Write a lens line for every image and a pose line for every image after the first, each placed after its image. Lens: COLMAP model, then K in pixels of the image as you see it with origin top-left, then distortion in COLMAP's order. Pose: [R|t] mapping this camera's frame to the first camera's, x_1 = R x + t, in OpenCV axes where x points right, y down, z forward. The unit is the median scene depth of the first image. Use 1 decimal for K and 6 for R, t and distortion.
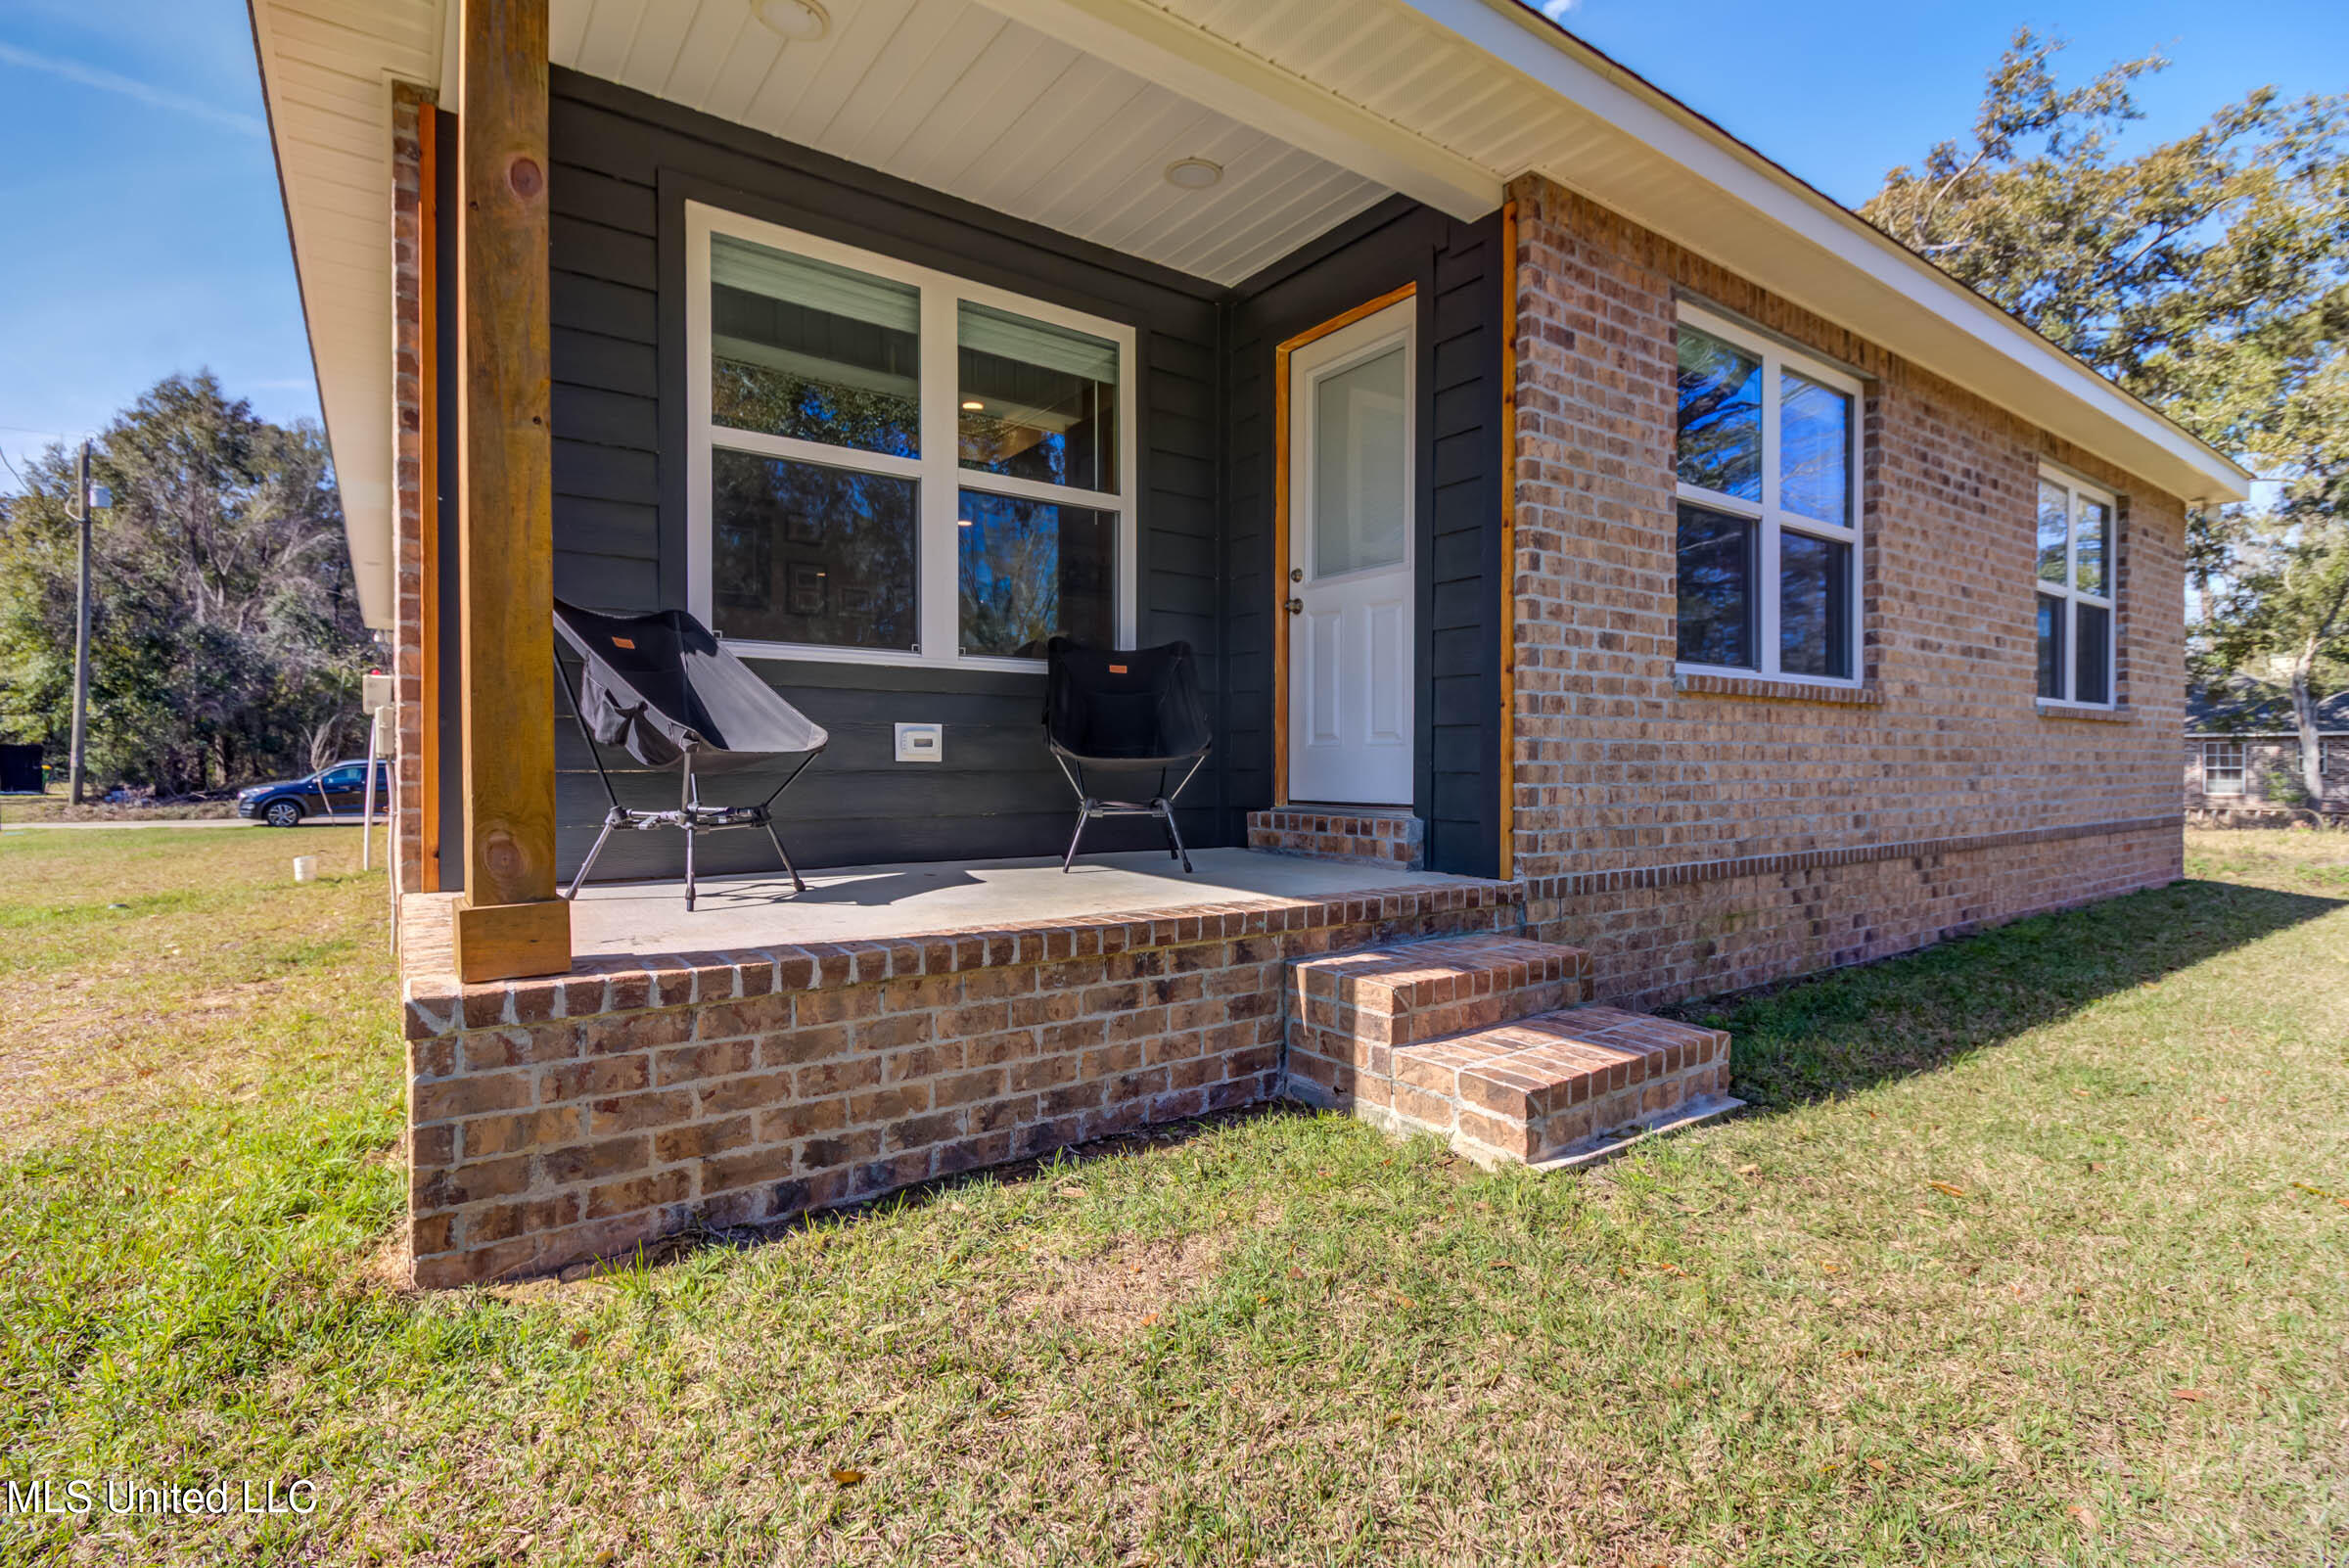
lens RADIAL K [[1084.5, 0, 1169.4], [0, 1084.5, 778.2], [0, 0, 1]] dist [0.002356, 0.000020]
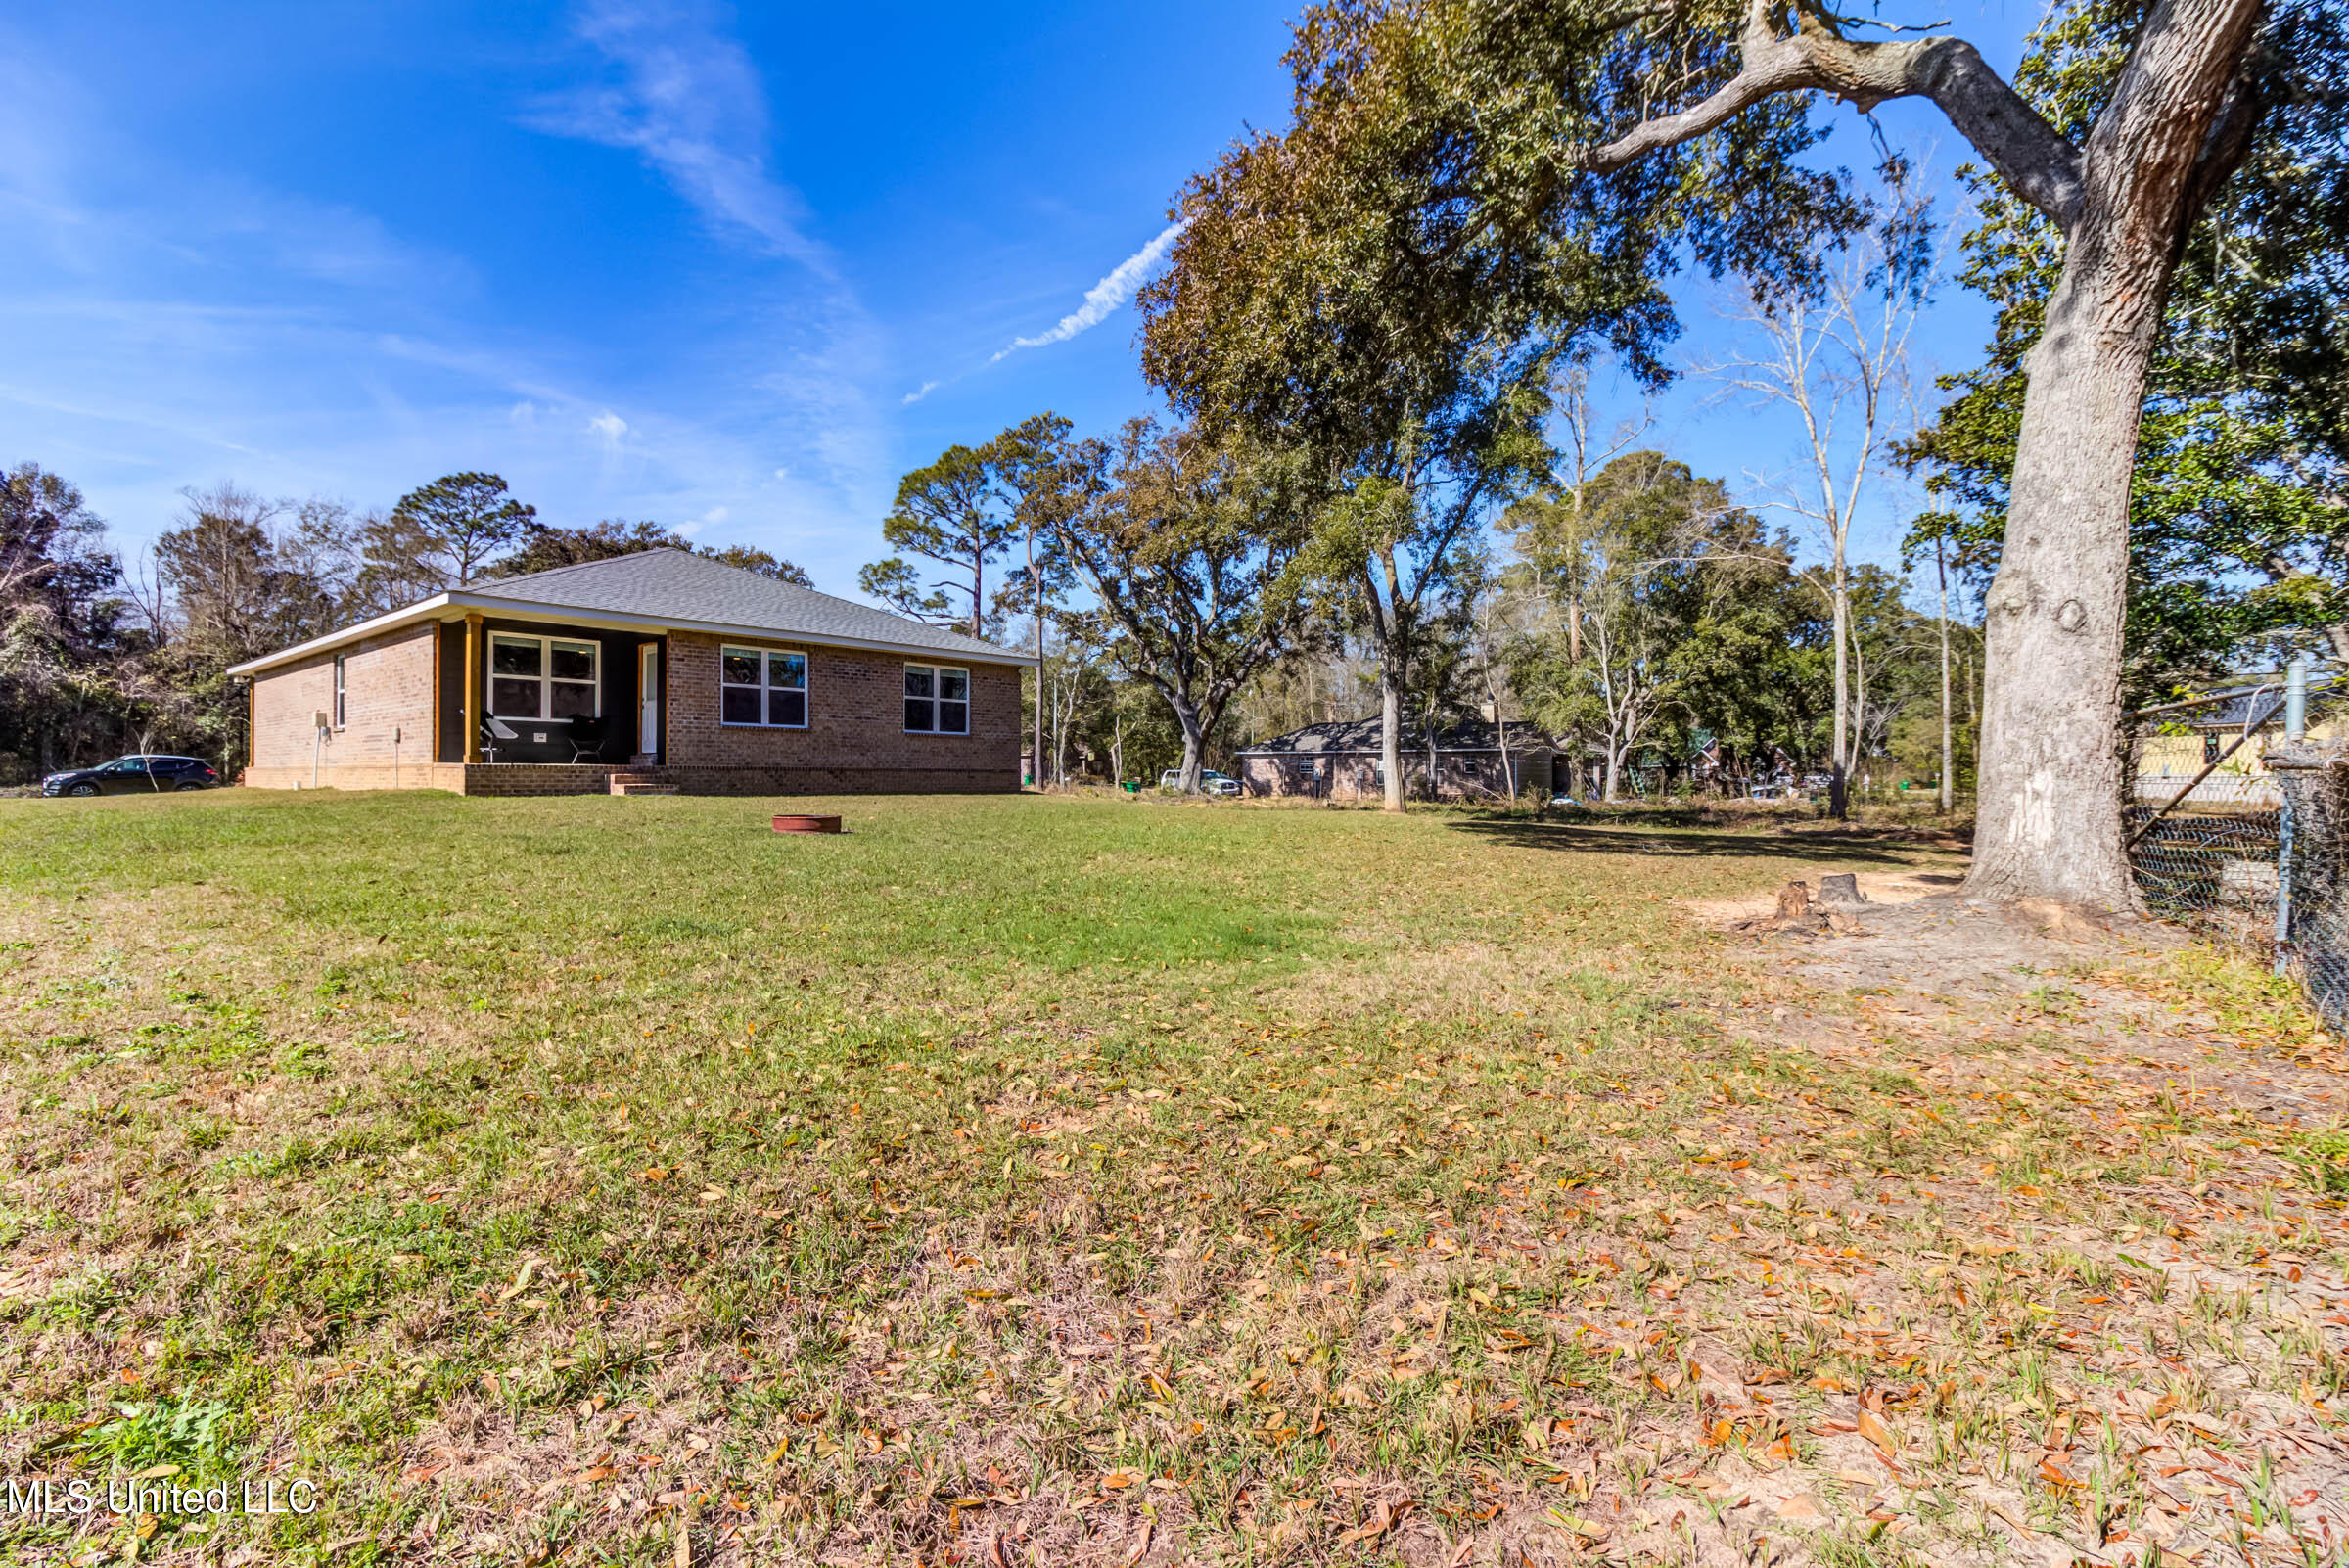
lens RADIAL K [[1084.5, 0, 1177.9], [0, 1084.5, 777.8], [0, 0, 1]] dist [0.002356, 0.000020]
pose [[0.973503, 0.008017, 0.228535, 1.236120], [-0.003894, 0.999822, -0.018487, 0.194159], [-0.228643, 0.017108, 0.973360, -3.740590]]
